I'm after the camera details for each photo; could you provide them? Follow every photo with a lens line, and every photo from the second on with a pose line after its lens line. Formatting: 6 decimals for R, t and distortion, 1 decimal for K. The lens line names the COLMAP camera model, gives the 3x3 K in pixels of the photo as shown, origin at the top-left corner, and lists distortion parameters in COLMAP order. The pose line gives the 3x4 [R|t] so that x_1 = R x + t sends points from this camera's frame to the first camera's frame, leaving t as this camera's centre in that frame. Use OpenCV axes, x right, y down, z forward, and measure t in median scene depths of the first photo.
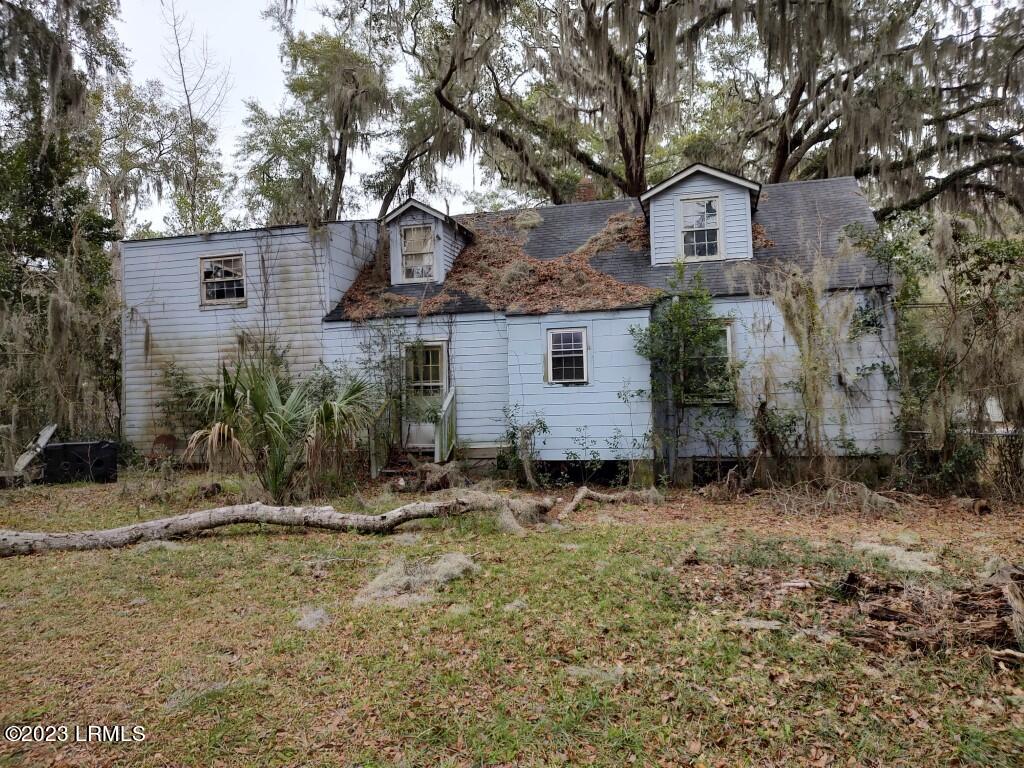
lens RADIAL K [[704.2, 0, 512.0], [0, 704.2, 384.0], [0, 0, 1]] dist [0.058902, -0.028026]
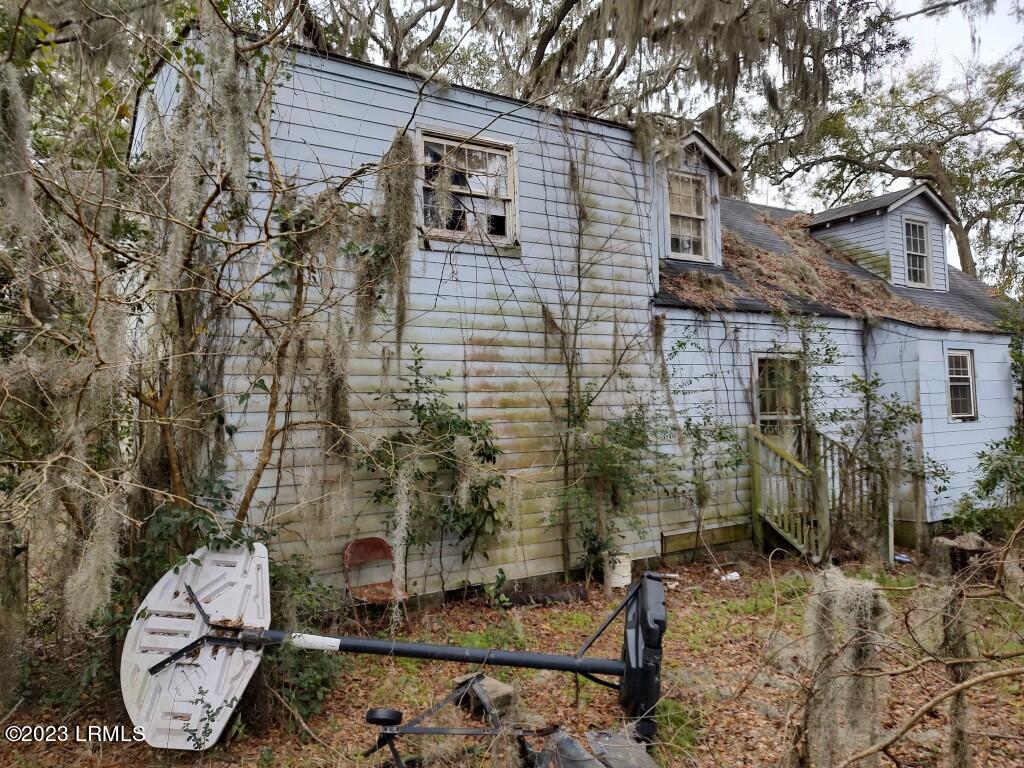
lens RADIAL K [[704.2, 0, 512.0], [0, 704.2, 384.0], [0, 0, 1]] dist [0.058902, -0.028026]
pose [[0.693042, 0.034277, 0.720082, -0.764300], [-0.010769, 0.999250, -0.037201, -0.003310], [-0.720817, 0.018028, 0.692891, 0.705339]]
